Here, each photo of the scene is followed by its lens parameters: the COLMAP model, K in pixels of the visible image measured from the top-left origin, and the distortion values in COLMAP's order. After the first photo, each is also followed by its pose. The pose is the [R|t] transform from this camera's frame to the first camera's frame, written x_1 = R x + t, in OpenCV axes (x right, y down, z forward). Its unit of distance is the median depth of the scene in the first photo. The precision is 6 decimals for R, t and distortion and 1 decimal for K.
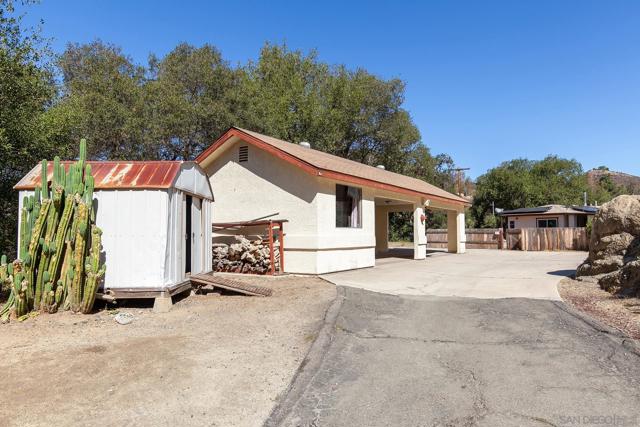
lens RADIAL K [[442.9, 0, 320.0], [0, 442.9, 213.5], [0, 0, 1]] dist [0.003810, -0.000219]
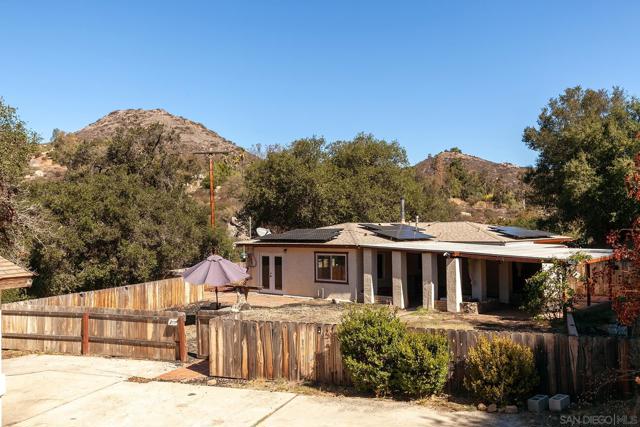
lens RADIAL K [[612.6, 0, 320.0], [0, 612.6, 213.5], [0, 0, 1]] dist [0.014447, 0.002955]
pose [[0.939760, -0.001265, 0.341832, 0.332486], [-0.004837, 0.999844, 0.016997, -0.067672], [-0.341800, -0.017626, 0.939607, 0.415204]]
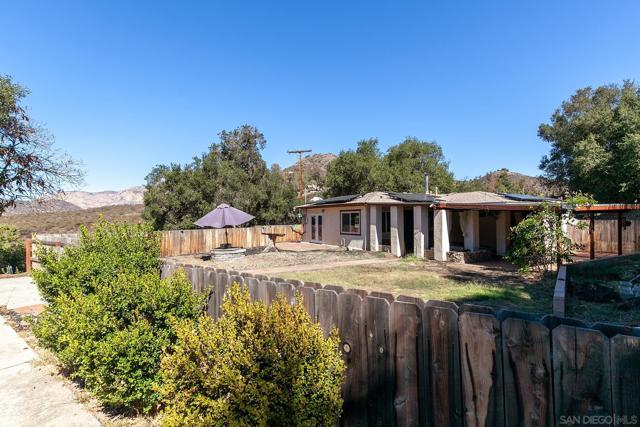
lens RADIAL K [[326.8, 0, 320.0], [0, 326.8, 213.5], [0, 0, 1]] dist [-0.002203, 0.000195]
pose [[0.998778, -0.002937, 0.049337, 0.599424], [0.001424, 0.999529, 0.030661, -0.000926], [-0.049404, -0.030554, 0.998311, 0.681966]]
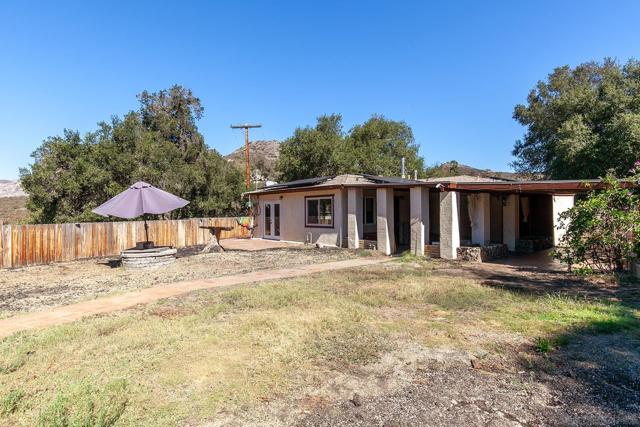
lens RADIAL K [[355.4, 0, 320.0], [0, 355.4, 213.5], [0, 0, 1]] dist [-0.000609, 0.000299]
pose [[0.978597, -0.008610, 0.205607, 0.580096], [-0.001334, 0.998838, 0.048175, 0.014323], [-0.205783, -0.047418, 0.977448, 0.799951]]
